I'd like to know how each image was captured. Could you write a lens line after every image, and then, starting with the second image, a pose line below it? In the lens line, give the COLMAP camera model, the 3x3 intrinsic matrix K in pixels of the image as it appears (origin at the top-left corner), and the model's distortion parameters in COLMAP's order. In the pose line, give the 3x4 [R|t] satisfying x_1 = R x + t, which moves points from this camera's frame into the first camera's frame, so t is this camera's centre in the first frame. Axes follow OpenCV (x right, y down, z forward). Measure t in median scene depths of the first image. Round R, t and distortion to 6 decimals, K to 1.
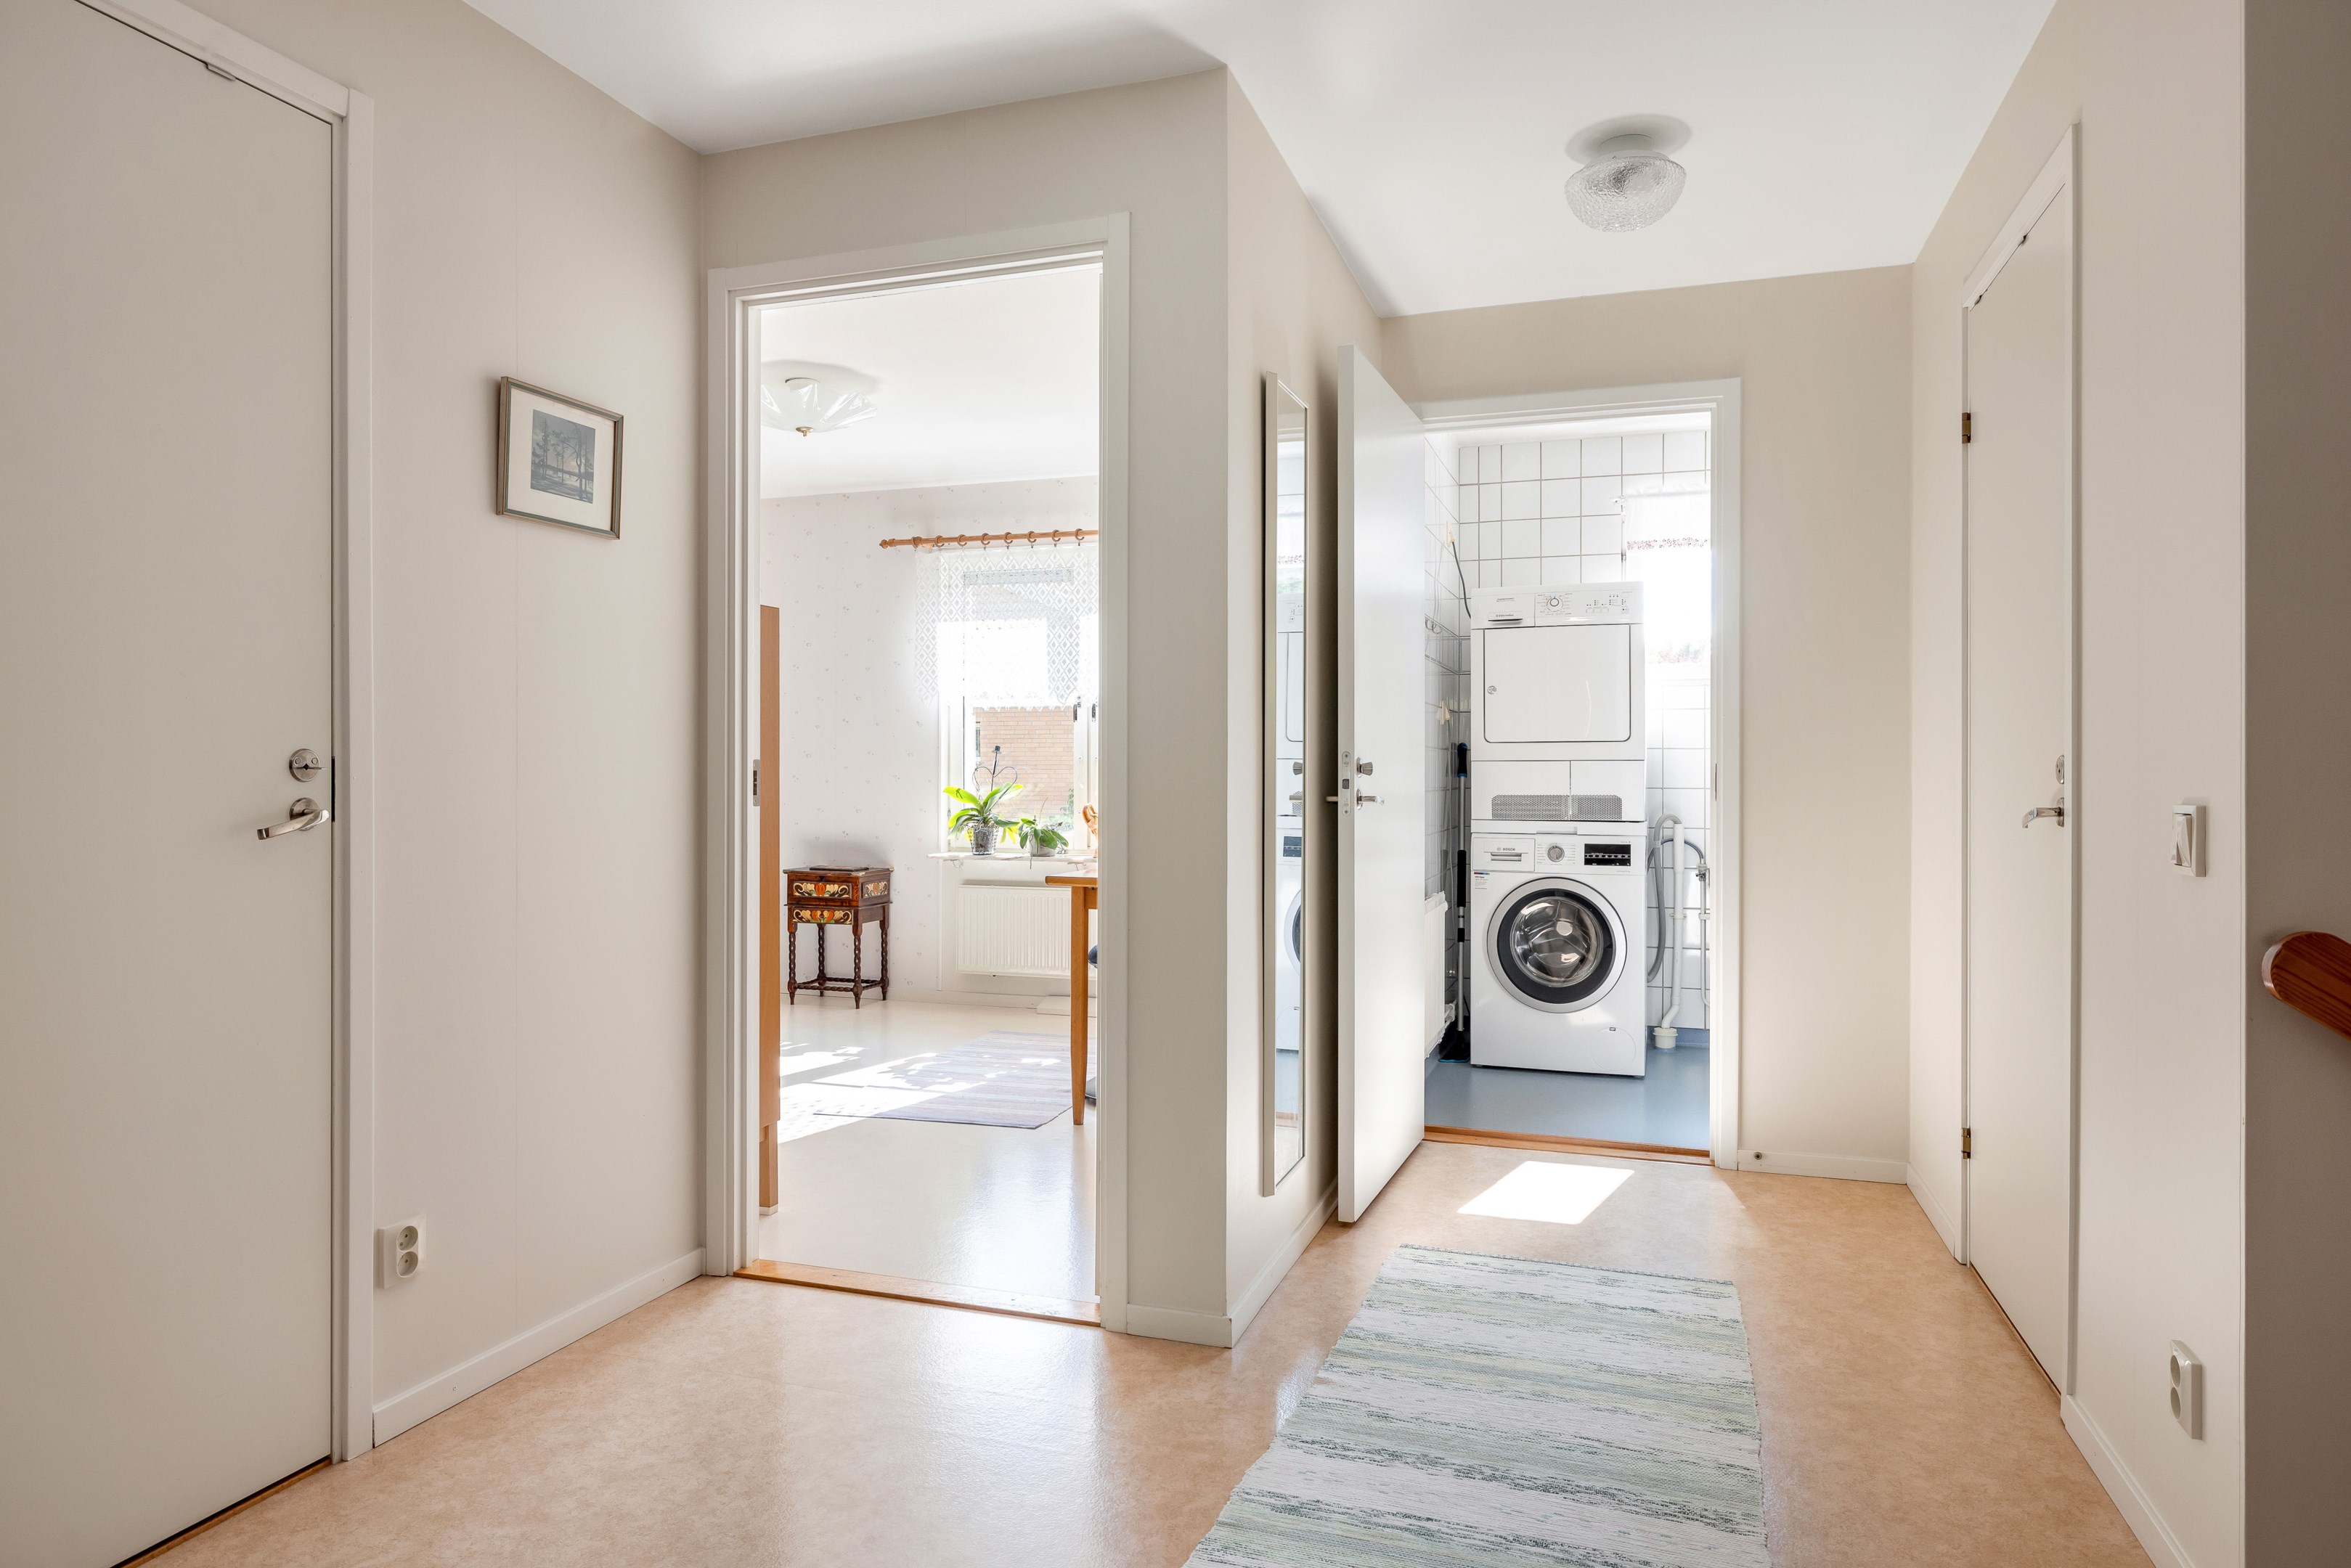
lens RADIAL K [[1369.2, 0, 1179.4], [0, 1369.2, 775.2], [0, 0, 1]] dist [-0.020045, 0.000997]
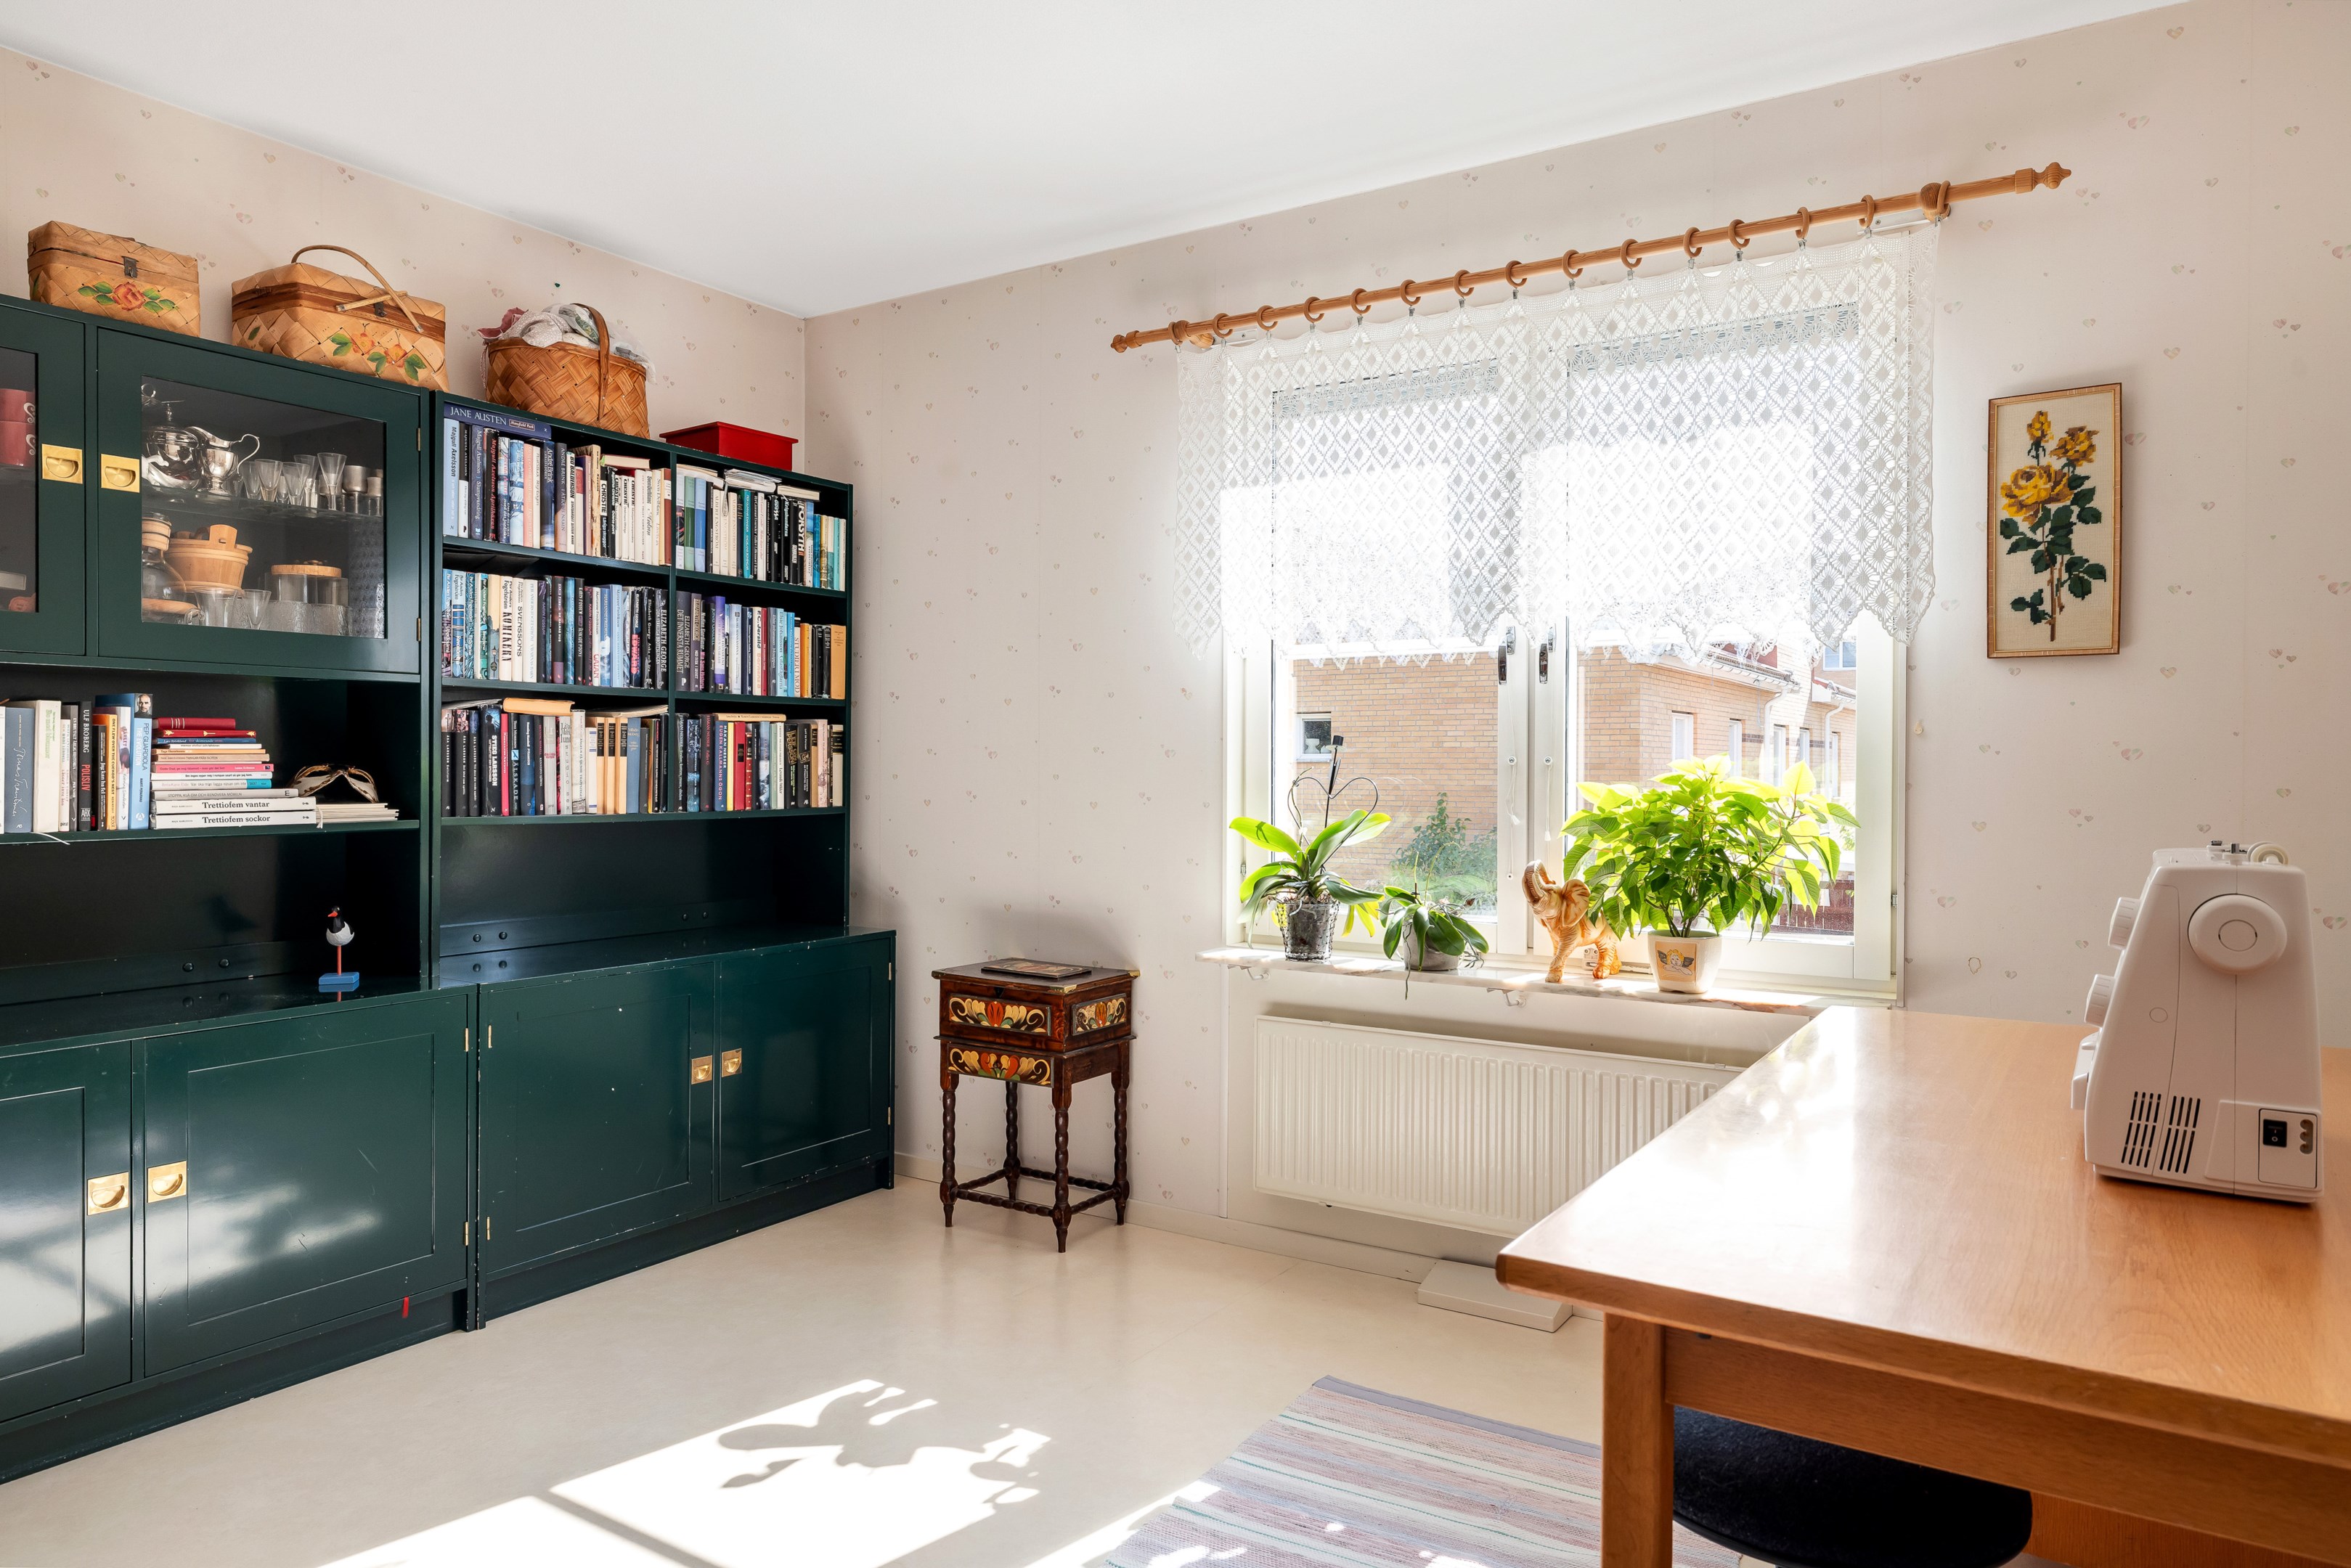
lens RADIAL K [[1509.9, 0, 1143.2], [0, 1509.9, 769.2], [0, 0, 1]] dist [0.002827, 0.000939]
pose [[0.963141, 0.002627, -0.268985, -0.055087], [-0.003362, 0.999992, -0.002269, -0.008025], [0.268977, 0.003090, 0.963142, 0.465402]]
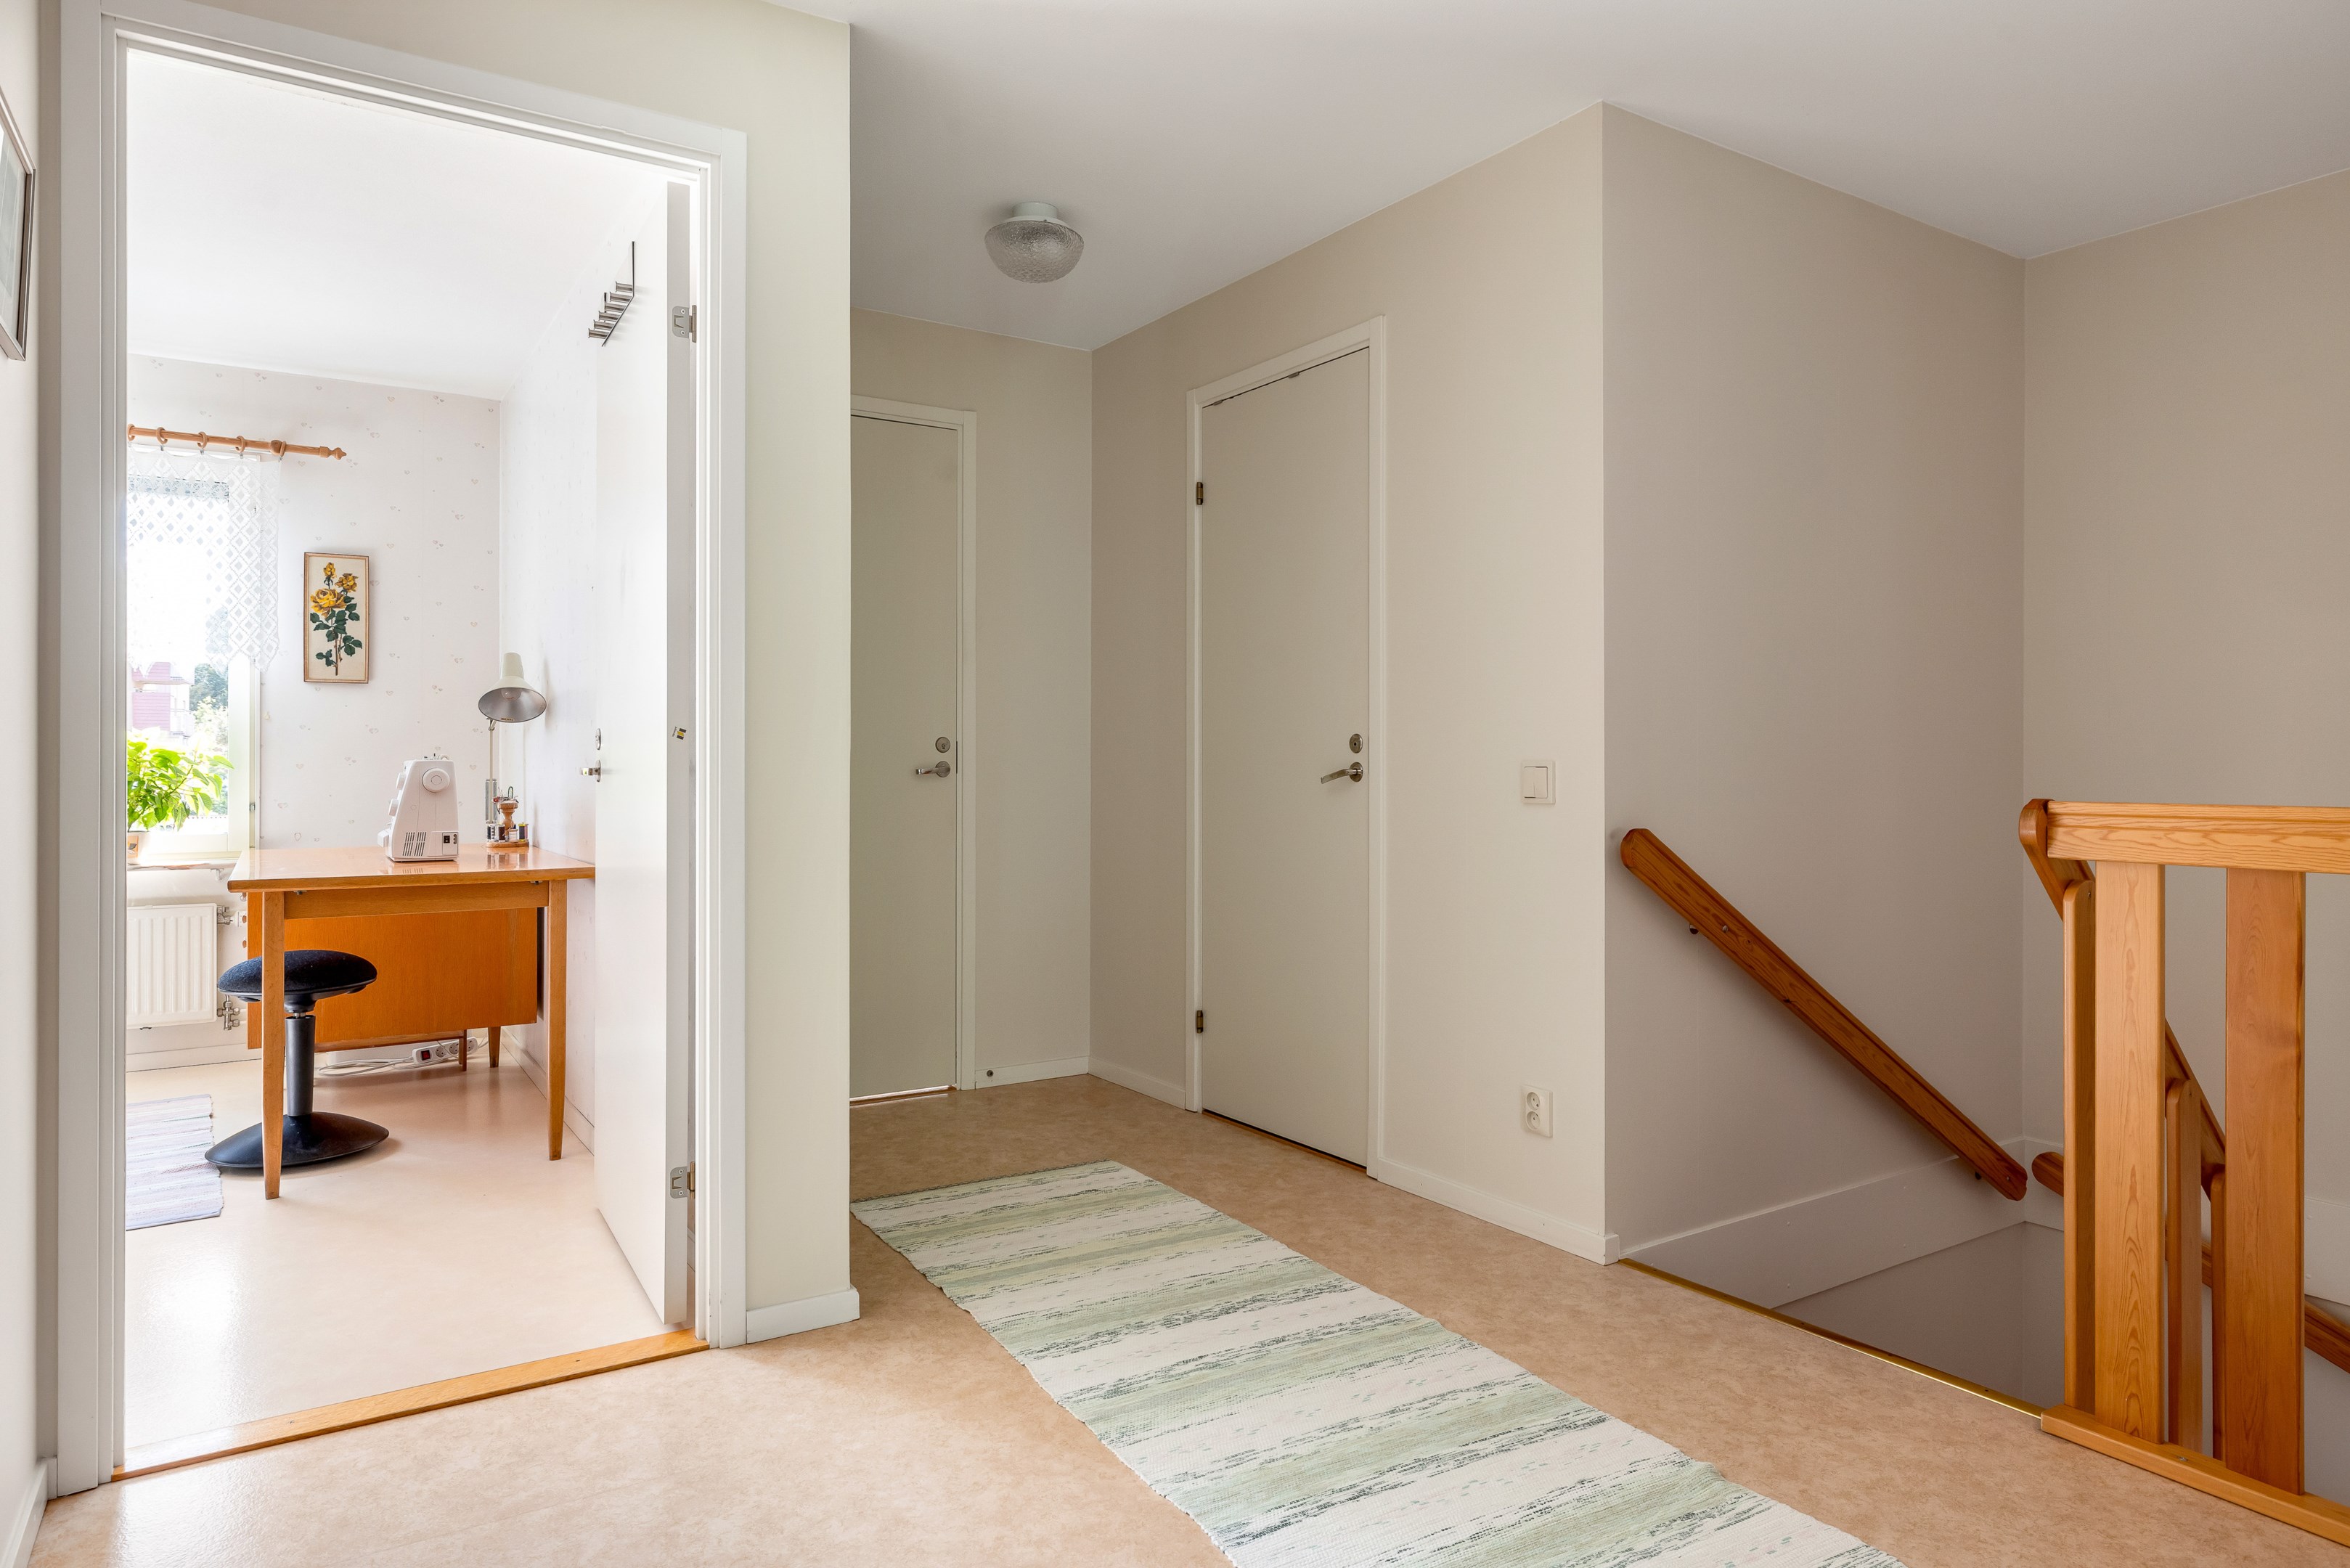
lens RADIAL K [[1362.7, 0, 1166.6], [0, 1362.7, 769.2], [0, 0, 1]] dist [0.000485, -0.000638]
pose [[0.637163, -0.004408, 0.770717, -0.223908], [0.002099, 0.999990, 0.003984, 0.006131], [-0.770727, -0.000921, 0.637165, 0.074440]]
